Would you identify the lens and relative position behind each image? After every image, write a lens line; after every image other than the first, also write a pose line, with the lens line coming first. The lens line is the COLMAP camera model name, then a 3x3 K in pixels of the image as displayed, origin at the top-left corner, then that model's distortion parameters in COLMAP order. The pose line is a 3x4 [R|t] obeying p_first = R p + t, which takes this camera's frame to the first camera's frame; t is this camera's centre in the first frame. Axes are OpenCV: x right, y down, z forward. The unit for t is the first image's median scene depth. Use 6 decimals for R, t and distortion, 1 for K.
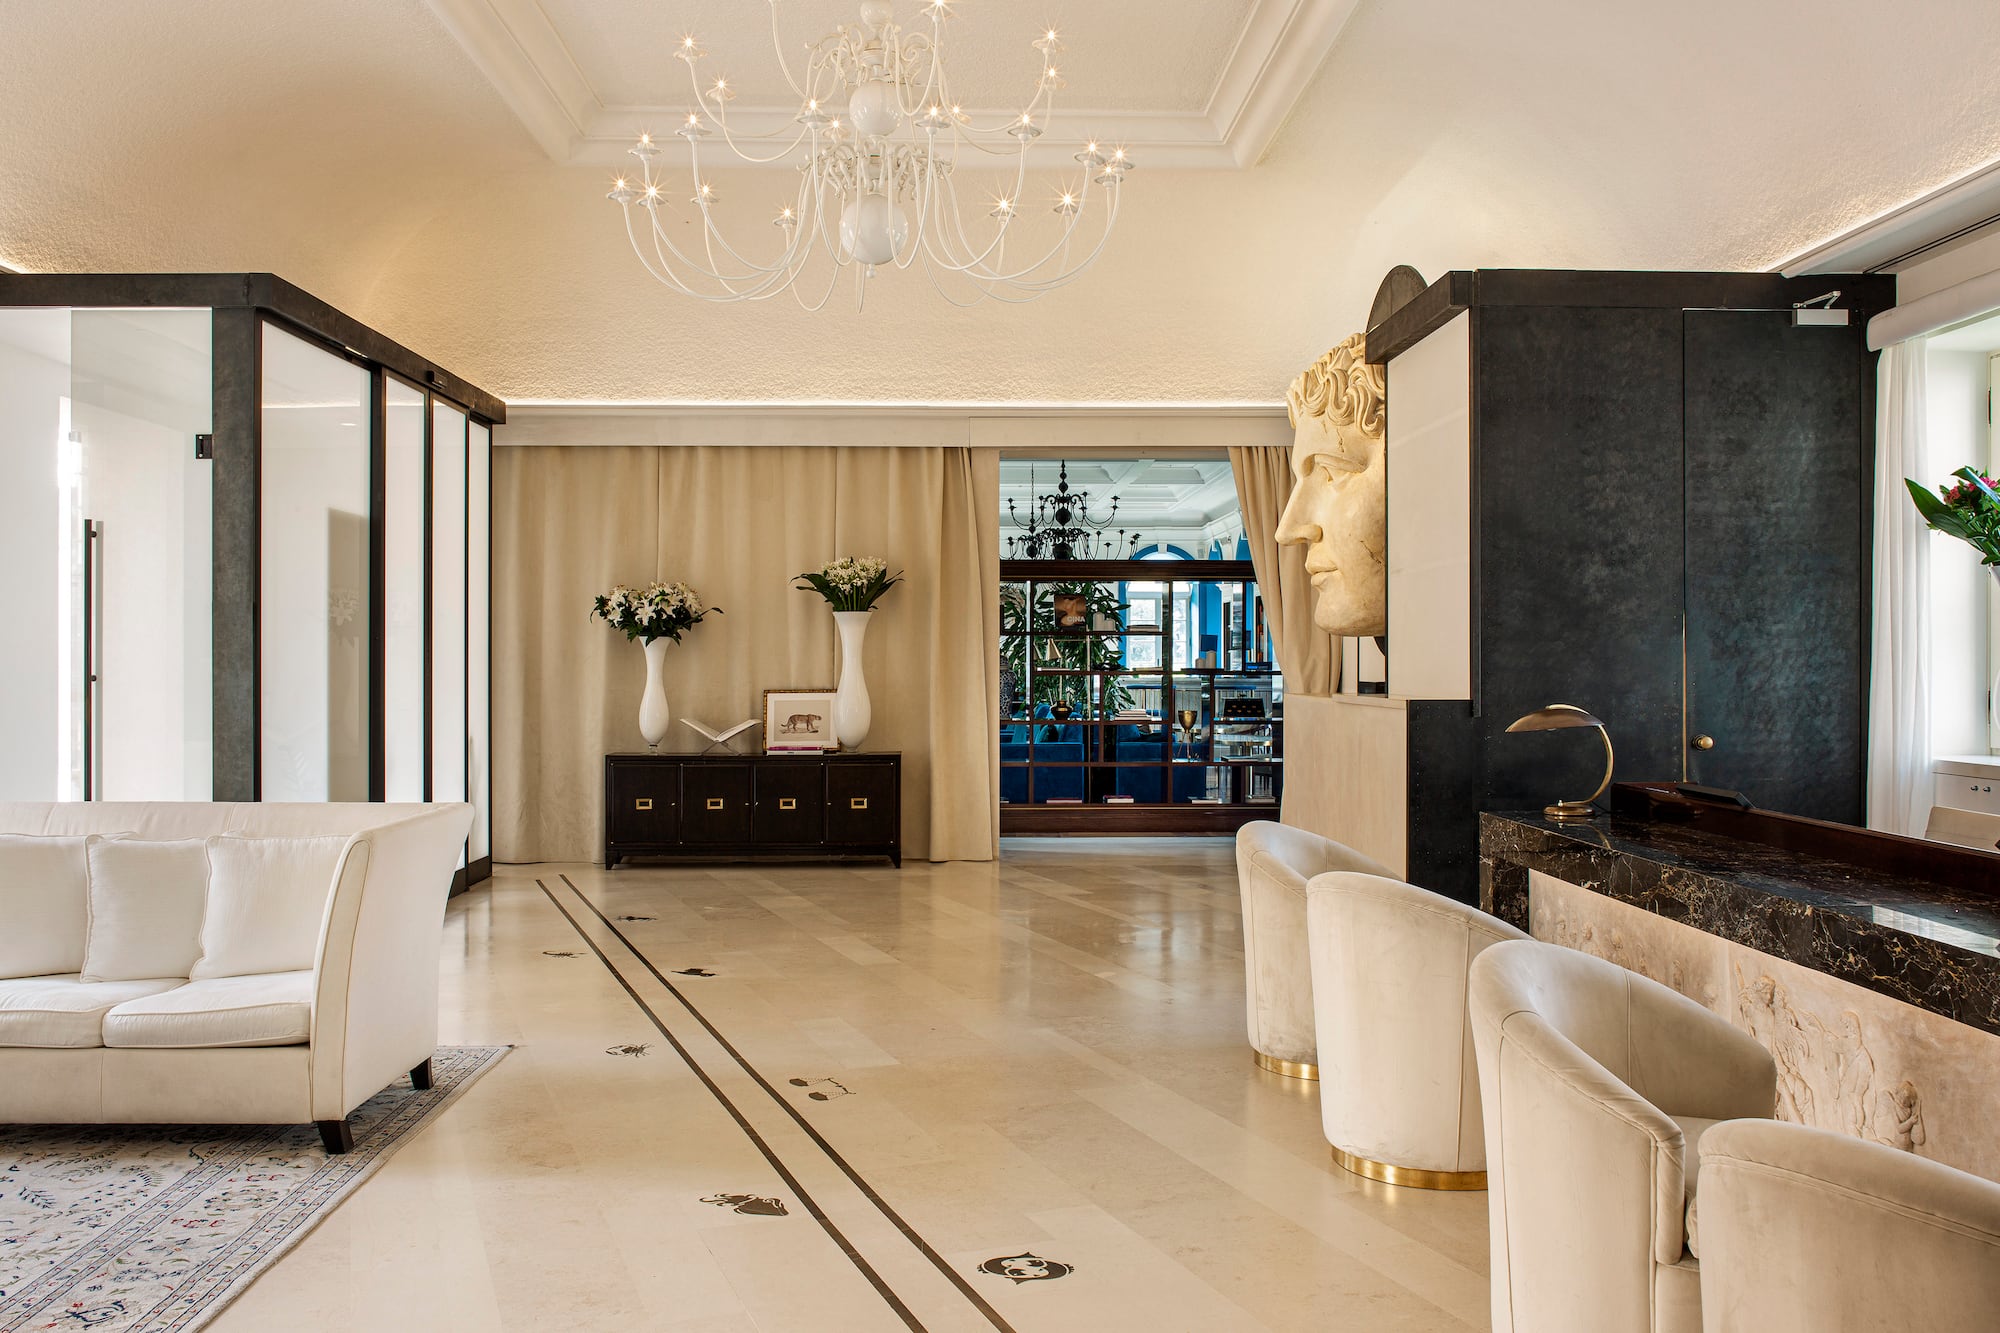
lens RADIAL K [[1652.7, 0, 999.1], [0, 1652.7, 665.9], [0, 0, 1]] dist [-0.012383, -0.000243]
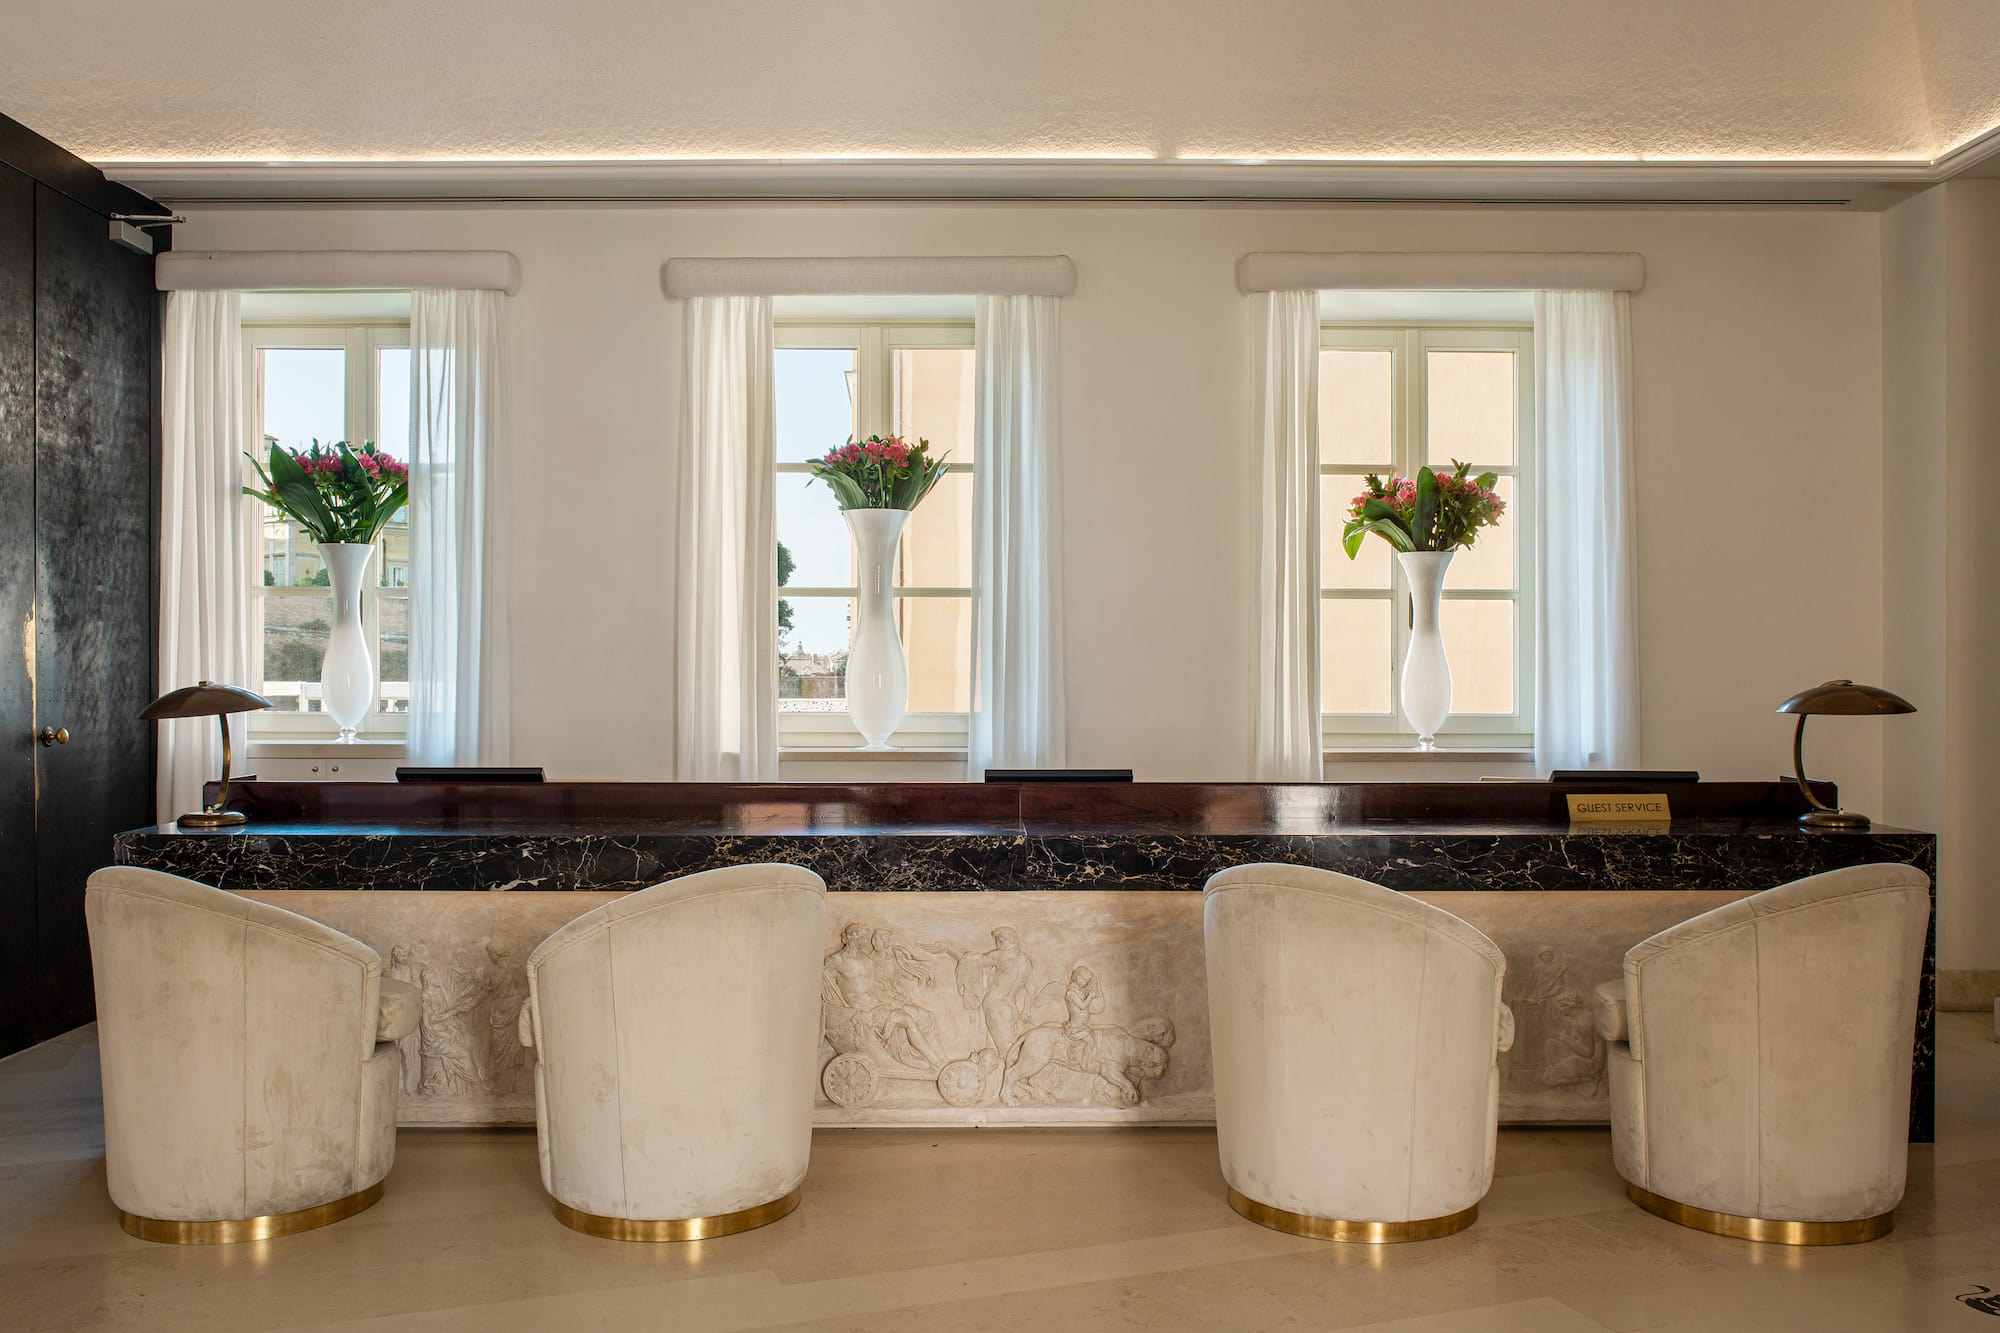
lens RADIAL K [[1652.7, 0, 999.7], [0, 1652.7, 665.4], [0, 0, 1]] dist [-0.012383, -0.000243]
pose [[0.030636, 0.009121, 0.999489, -0.344514], [0.001600, 0.999957, -0.009174, 0.020636], [-0.999529, 0.001880, 0.030621, 0.521319]]
